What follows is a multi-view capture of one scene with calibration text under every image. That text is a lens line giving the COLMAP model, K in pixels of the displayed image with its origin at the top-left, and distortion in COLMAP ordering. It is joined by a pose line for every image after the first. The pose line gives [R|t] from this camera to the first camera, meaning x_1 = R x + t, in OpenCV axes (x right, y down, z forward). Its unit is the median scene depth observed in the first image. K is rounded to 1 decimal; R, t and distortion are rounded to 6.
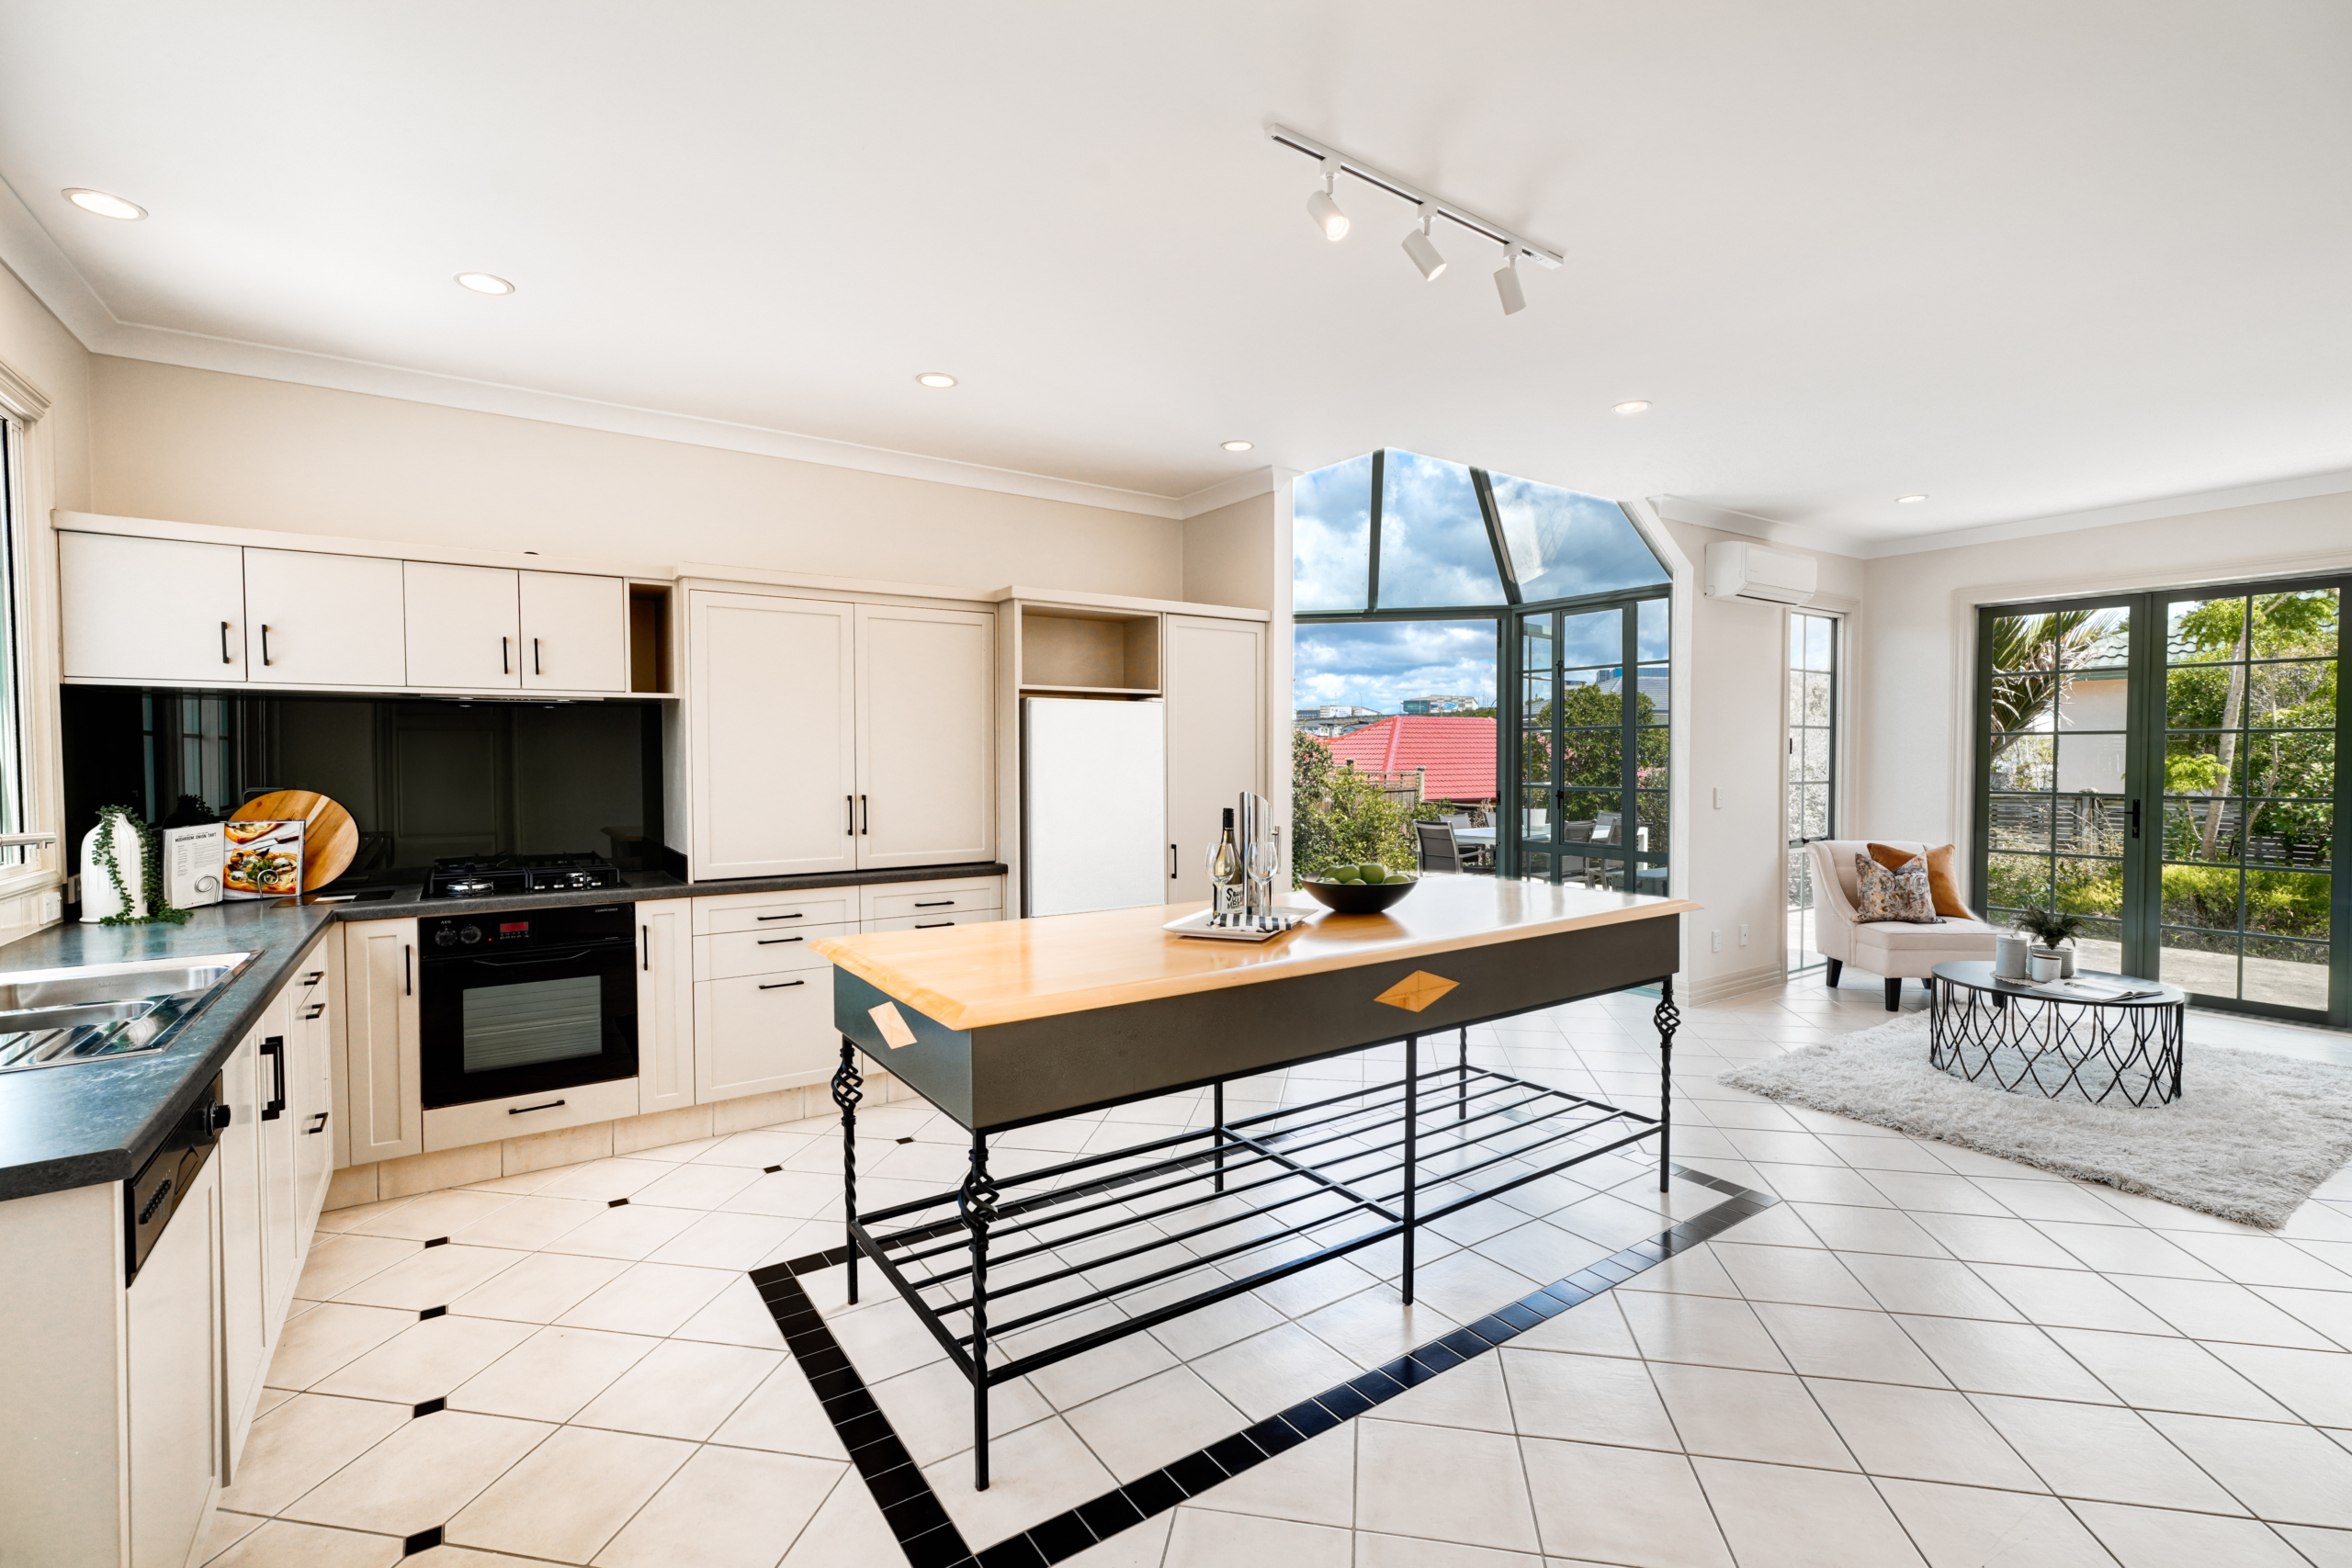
lens RADIAL K [[1062.8, 0, 1179.9], [0, 1062.8, 782.9], [0, 0, 1]] dist [0.005738, 0.001157]
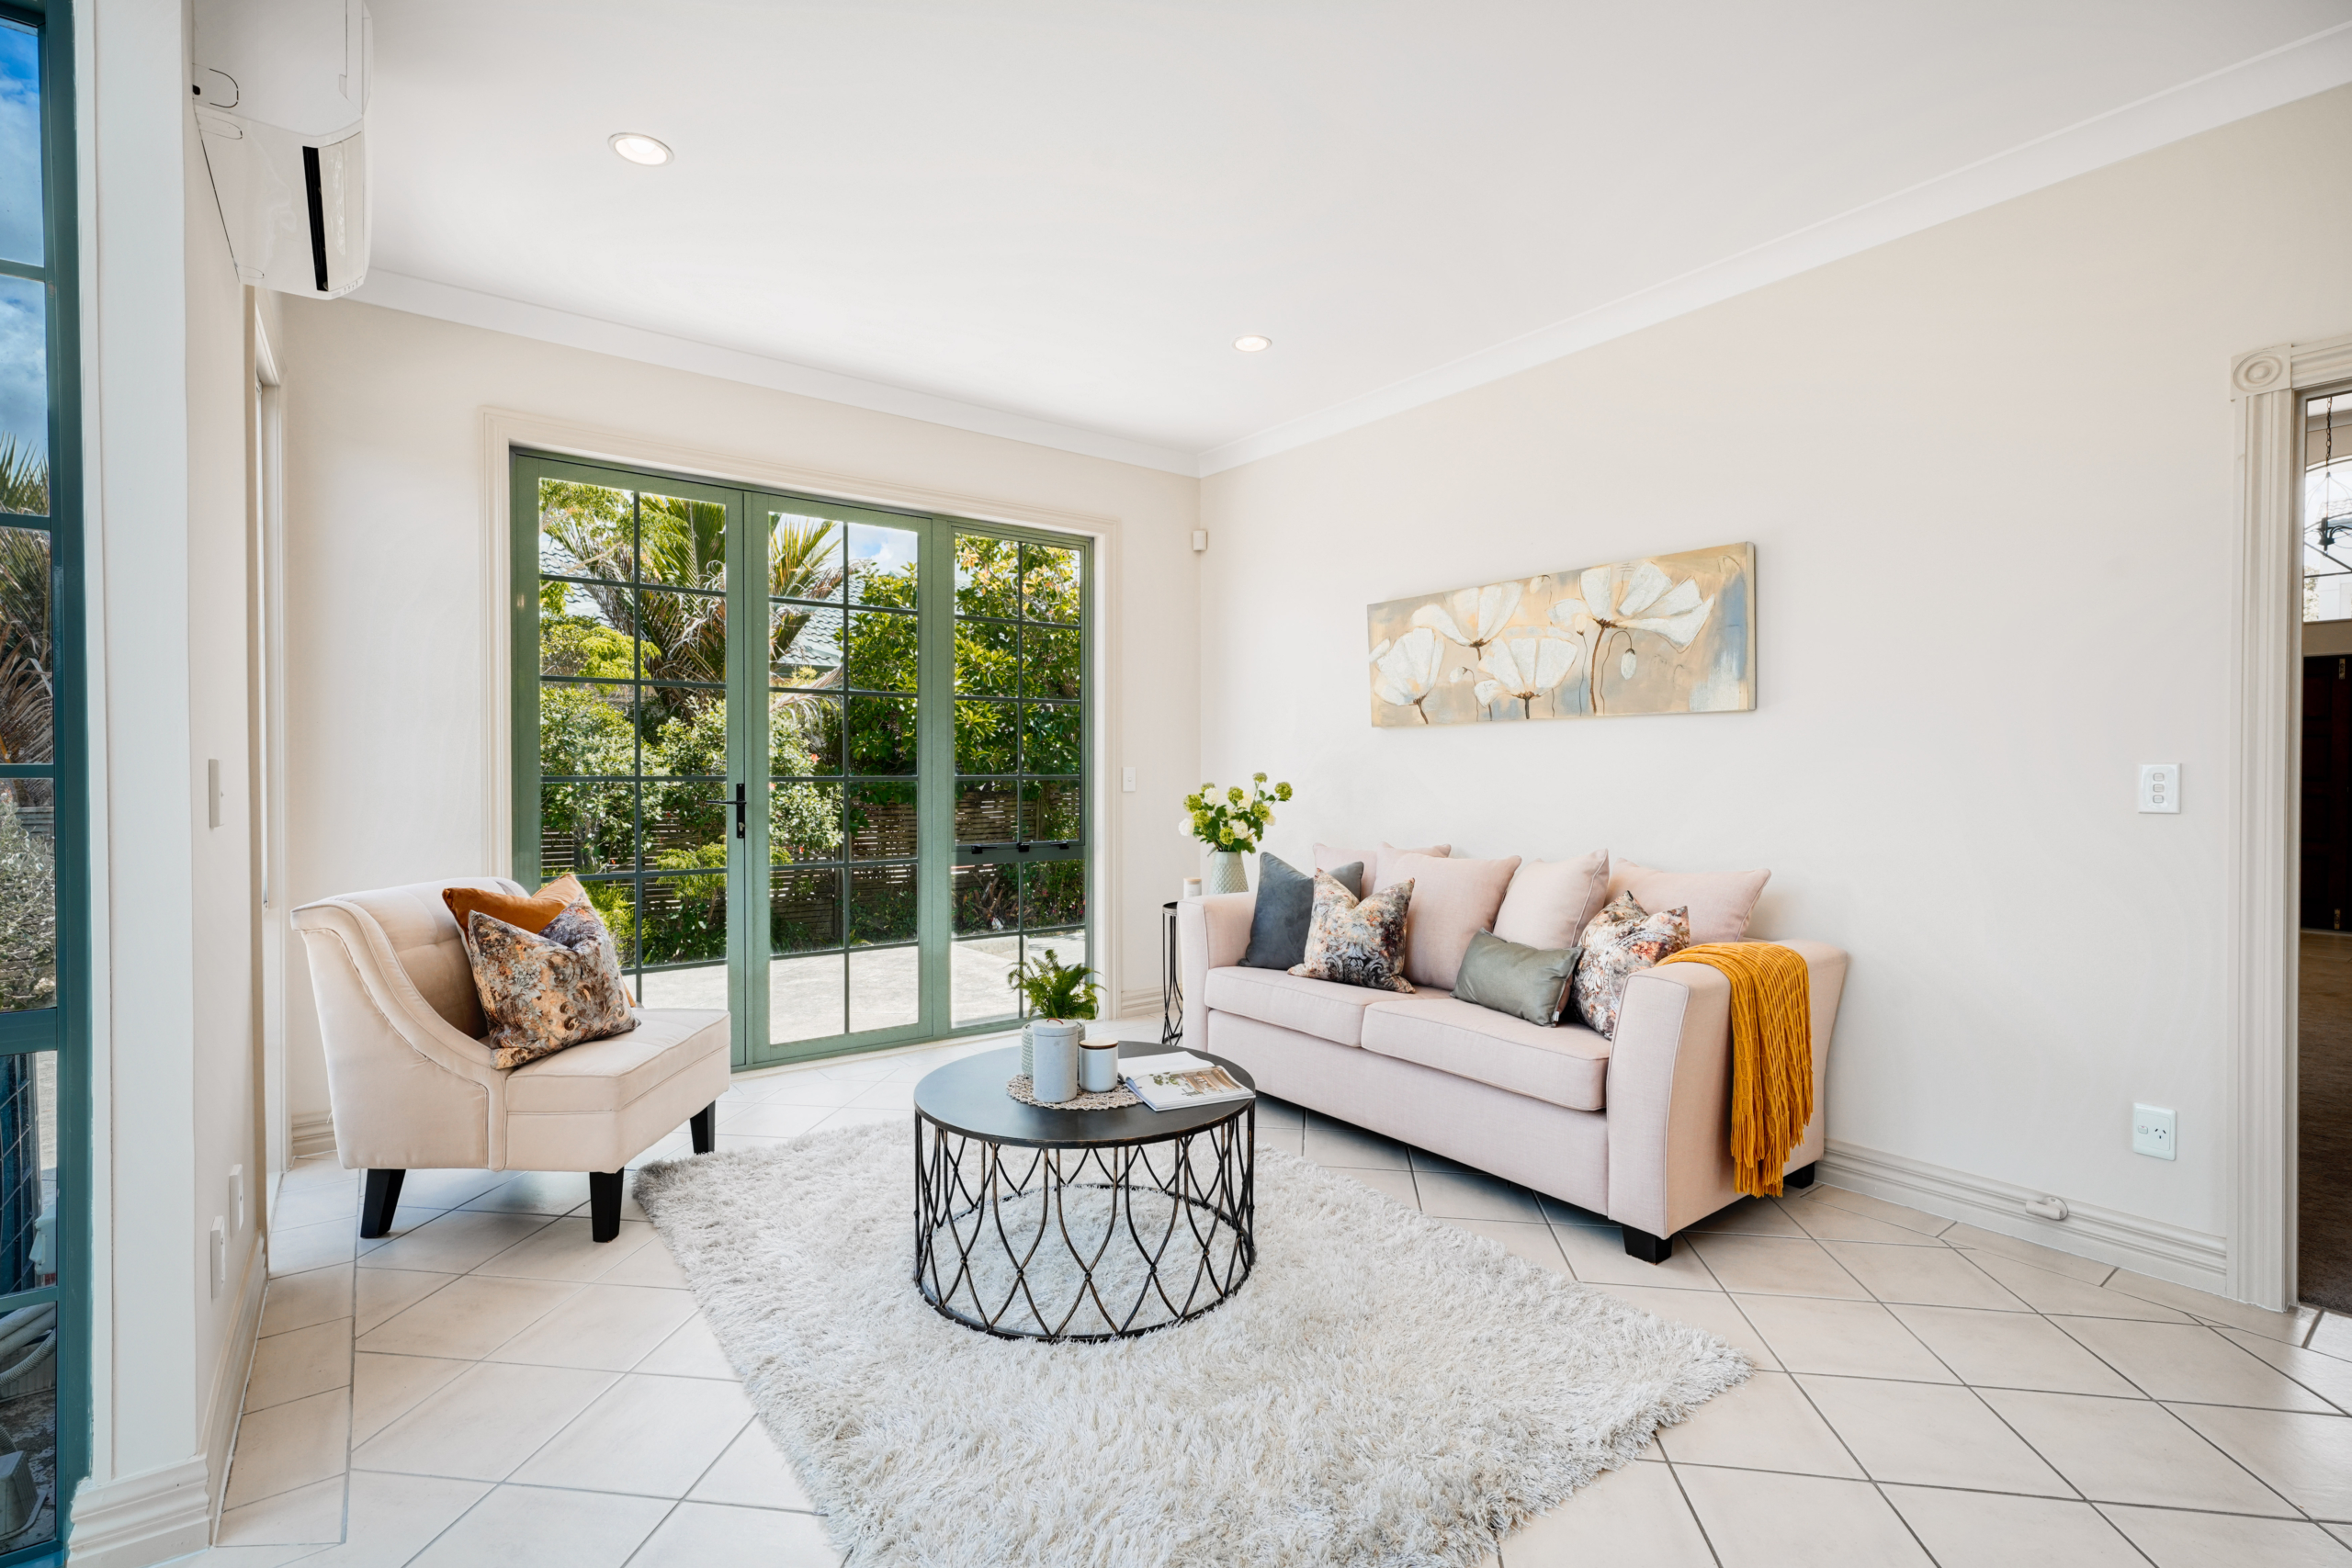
lens RADIAL K [[1062.8, 0, 1192.0], [0, 1062.8, 786.6], [0, 0, 1]] dist [0.005738, 0.001157]
pose [[-0.051932, -0.010984, 0.998590, 0.187003], [0.026438, 0.999574, 0.012370, 0.016953], [-0.998301, 0.027043, -0.051620, 0.747173]]
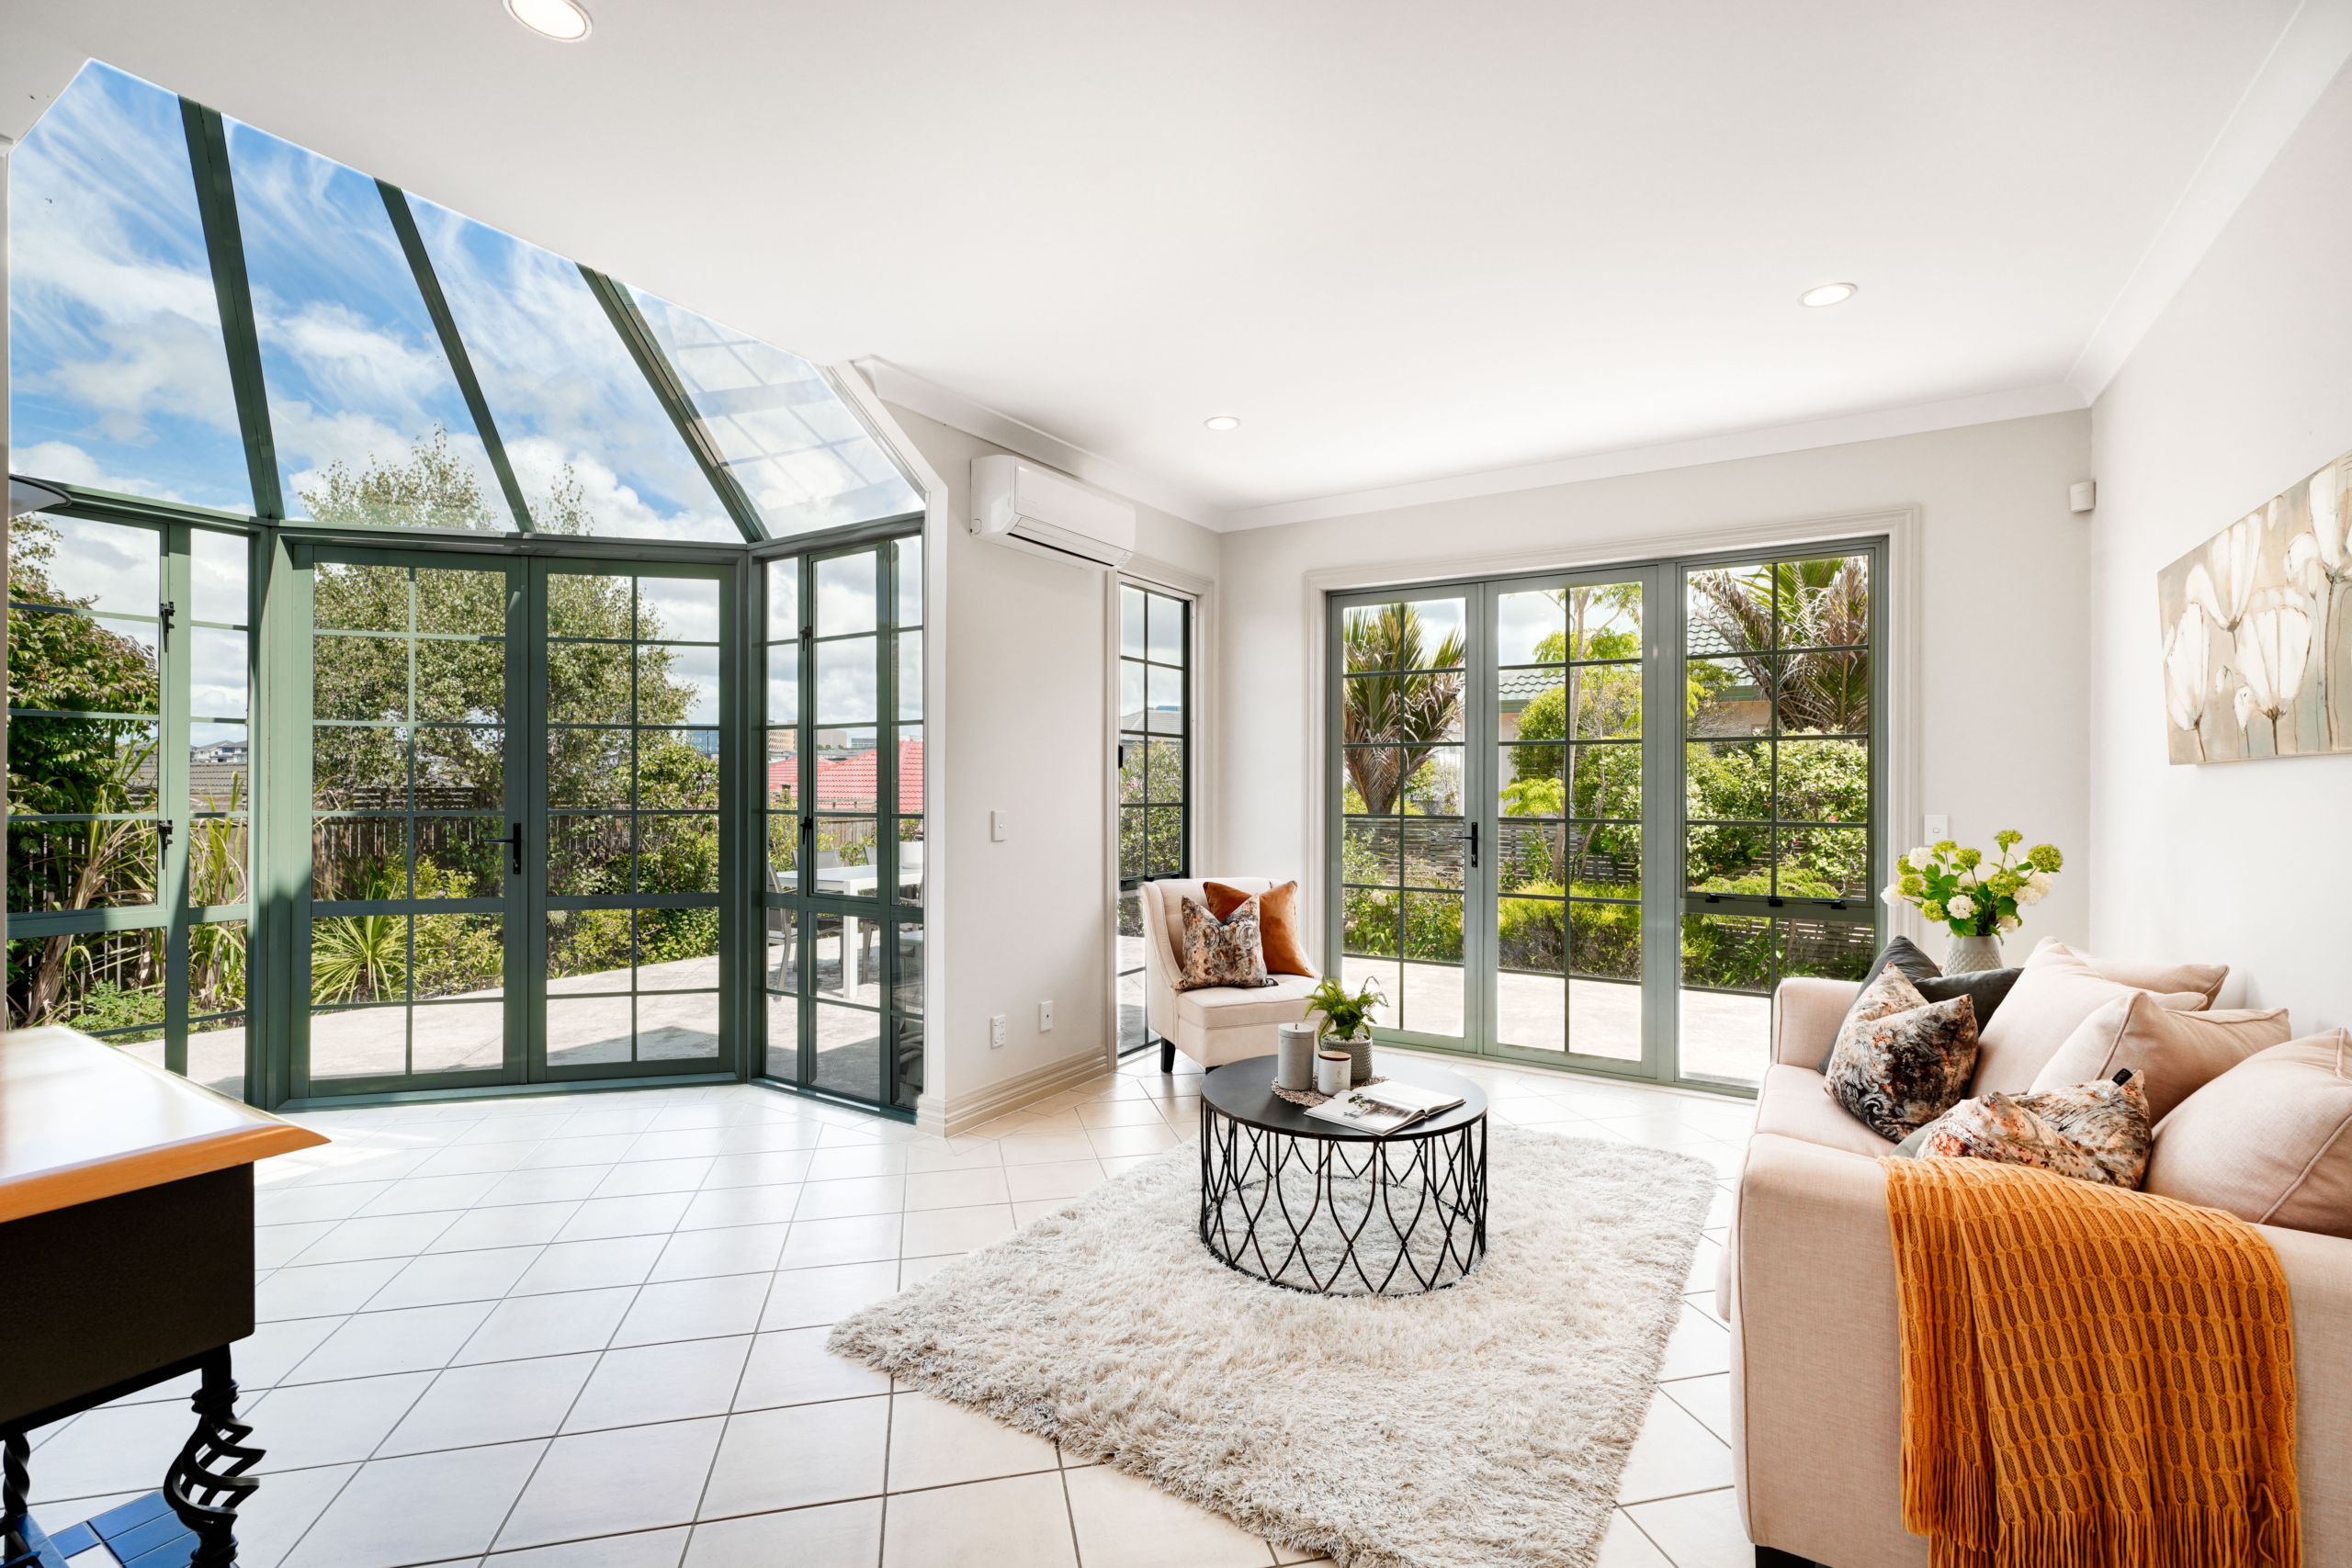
lens RADIAL K [[1062.8, 0, 1194.1], [0, 1062.8, 782.0], [0, 0, 1]] dist [0.005738, 0.001157]
pose [[0.912724, 0.006212, 0.408530, 0.343343], [0.005772, 0.999589, -0.028094, 0.005913], [-0.408537, 0.028000, 0.912312, 0.314659]]
